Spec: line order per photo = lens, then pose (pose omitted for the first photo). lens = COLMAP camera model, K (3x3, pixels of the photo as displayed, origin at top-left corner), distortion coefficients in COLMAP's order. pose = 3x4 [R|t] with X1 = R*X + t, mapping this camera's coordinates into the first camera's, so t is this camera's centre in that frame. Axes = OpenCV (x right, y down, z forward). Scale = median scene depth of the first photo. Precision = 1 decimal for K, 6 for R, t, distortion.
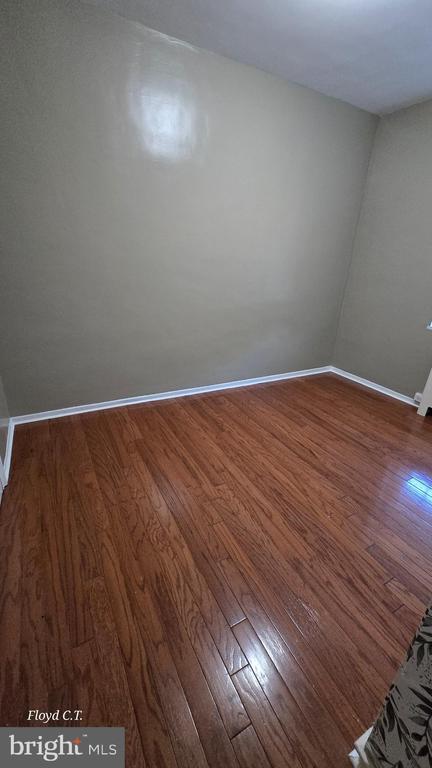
lens RADIAL K [[315.1, 0, 215.6], [0, 315.1, 381.2], [0, 0, 1]] dist [-0.001068, -0.000079]
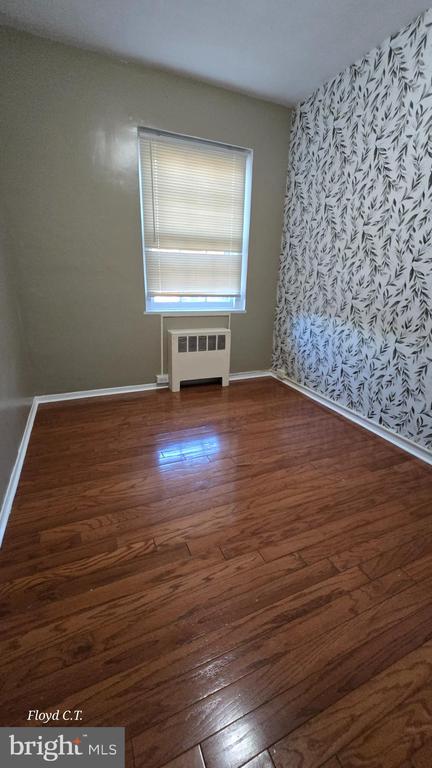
lens RADIAL K [[315.1, 0, 215.6], [0, 315.1, 381.2], [0, 0, 1]] dist [-0.001068, -0.000079]
pose [[0.071619, -0.361466, 0.929630, -0.513970], [0.347923, 0.882537, 0.316351, -0.339865], [-0.934783, 0.300784, 0.188969, 1.026650]]
